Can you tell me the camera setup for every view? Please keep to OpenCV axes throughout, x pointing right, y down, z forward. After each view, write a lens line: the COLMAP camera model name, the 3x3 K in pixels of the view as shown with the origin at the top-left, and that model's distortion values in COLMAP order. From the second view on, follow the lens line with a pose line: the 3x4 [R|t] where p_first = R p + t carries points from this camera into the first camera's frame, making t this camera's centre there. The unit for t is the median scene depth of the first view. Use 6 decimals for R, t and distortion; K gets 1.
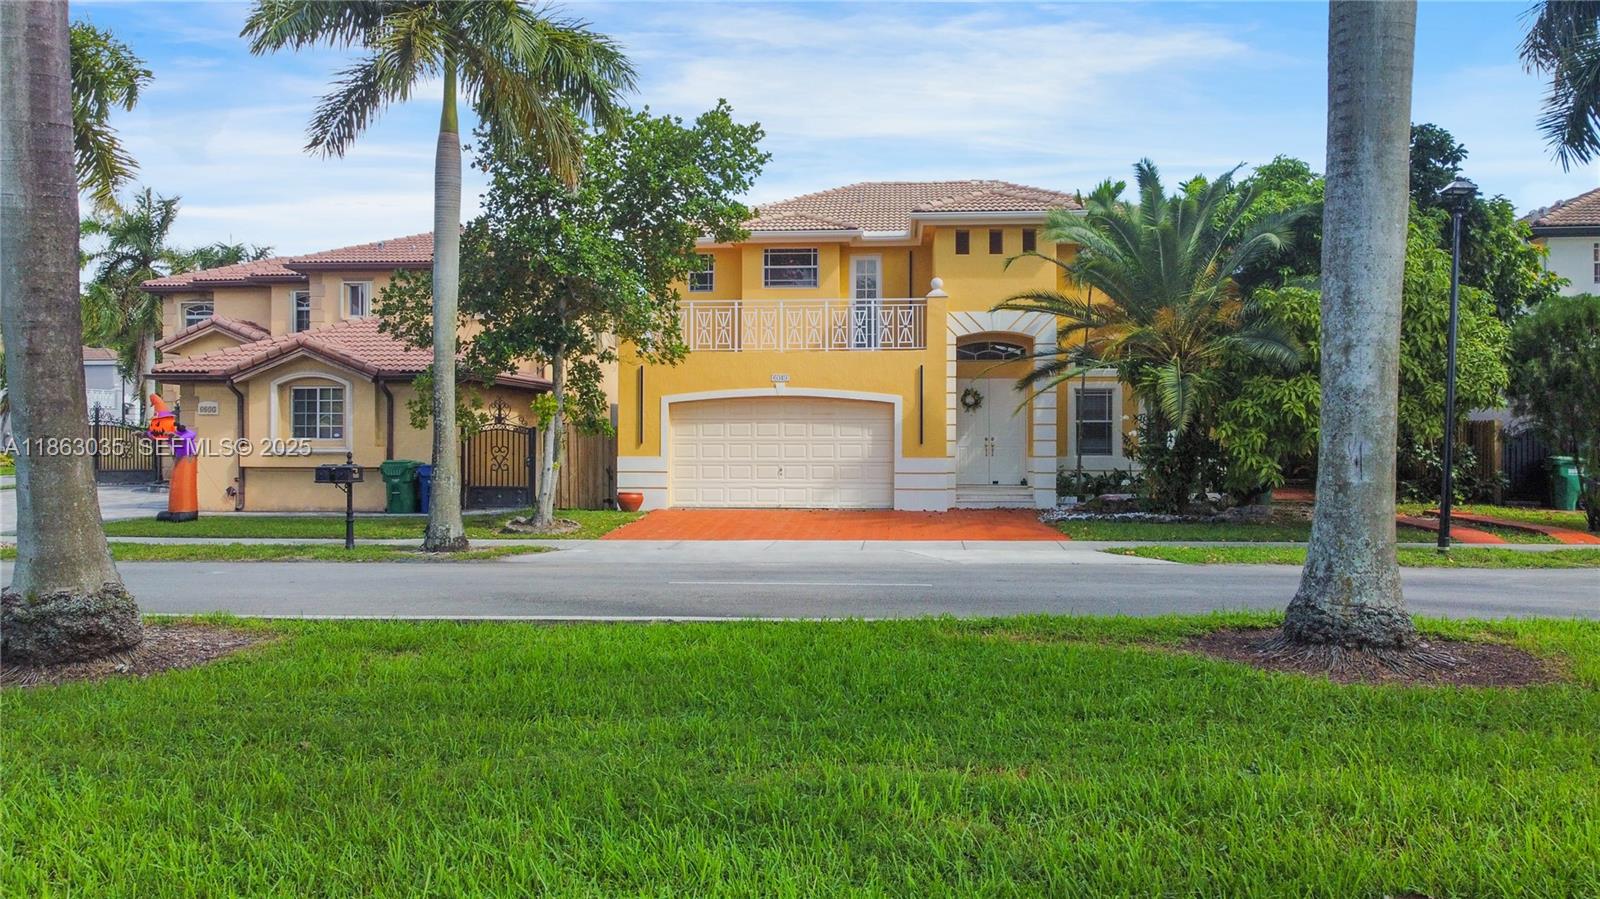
lens RADIAL K [[1123.5, 0, 800.0], [0, 1123.5, 449.5], [0, 0, 1]] dist [-0.003869, -0.001282]
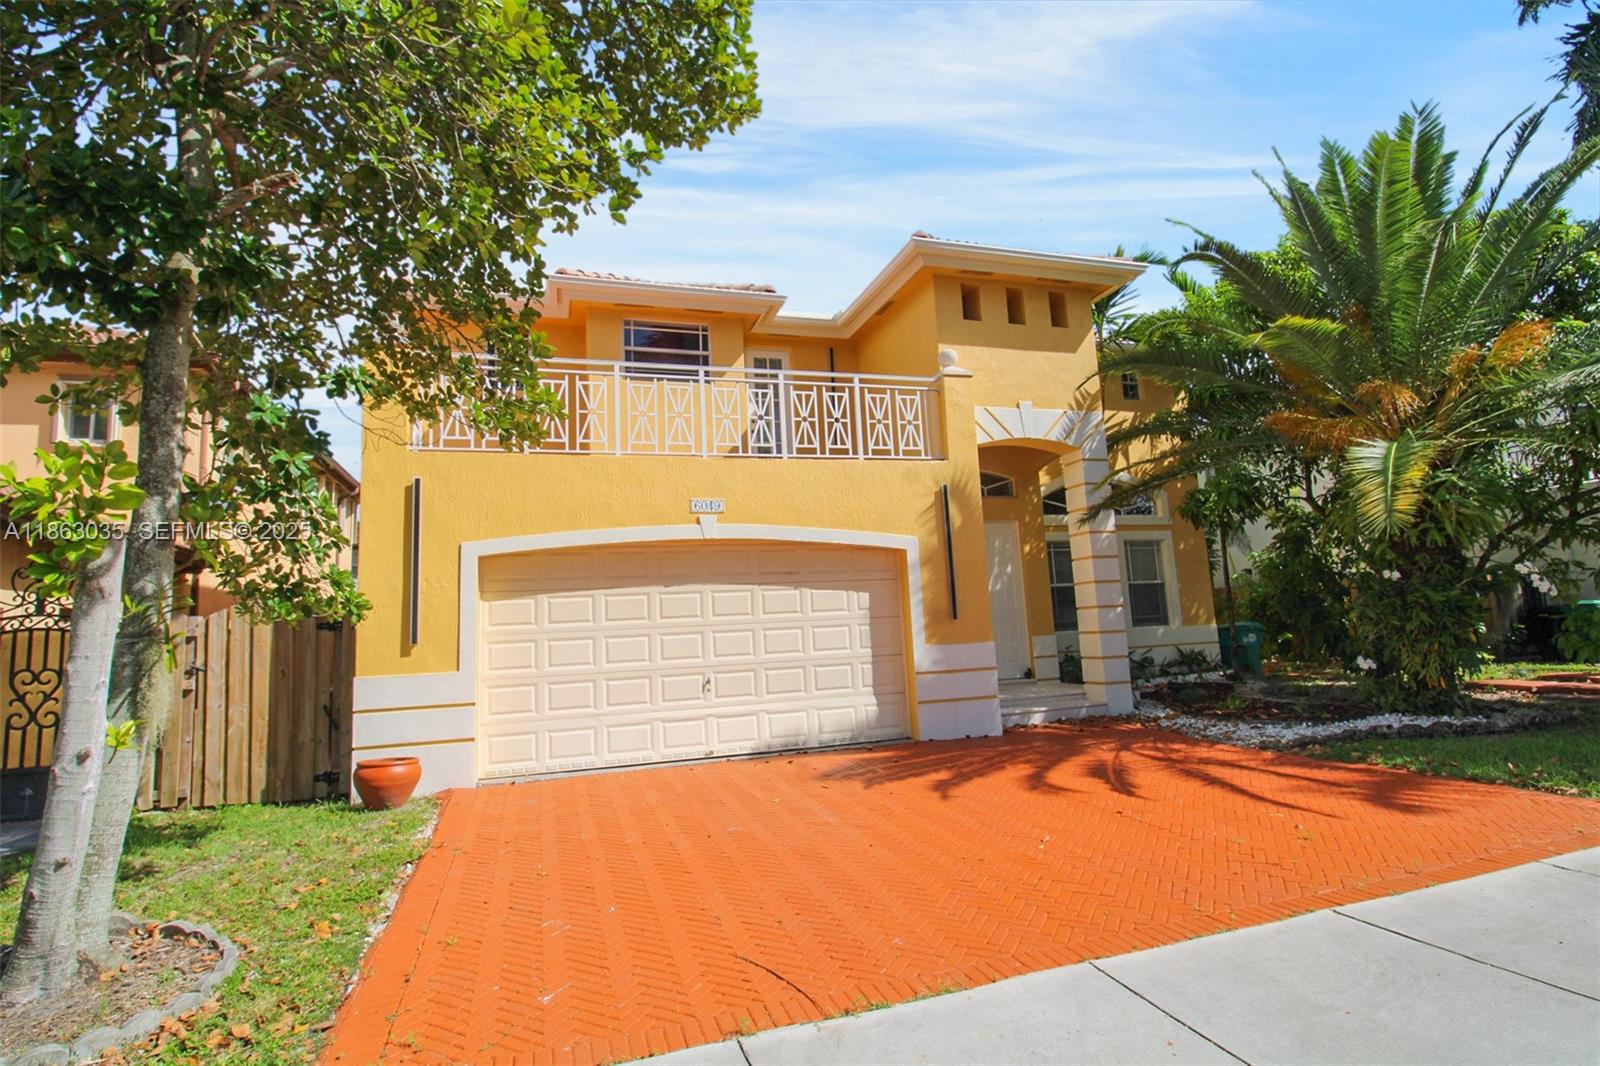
lens RADIAL K [[794.4, 0, 800.0], [0, 794.4, 533.0], [0, 0, 1]] dist [0.002031, 0.000221]
pose [[0.931712, -0.001390, 0.363195, -0.111250], [0.050220, 0.990880, -0.125040, -0.002087], [-0.359709, 0.134741, 0.923284, 0.633635]]
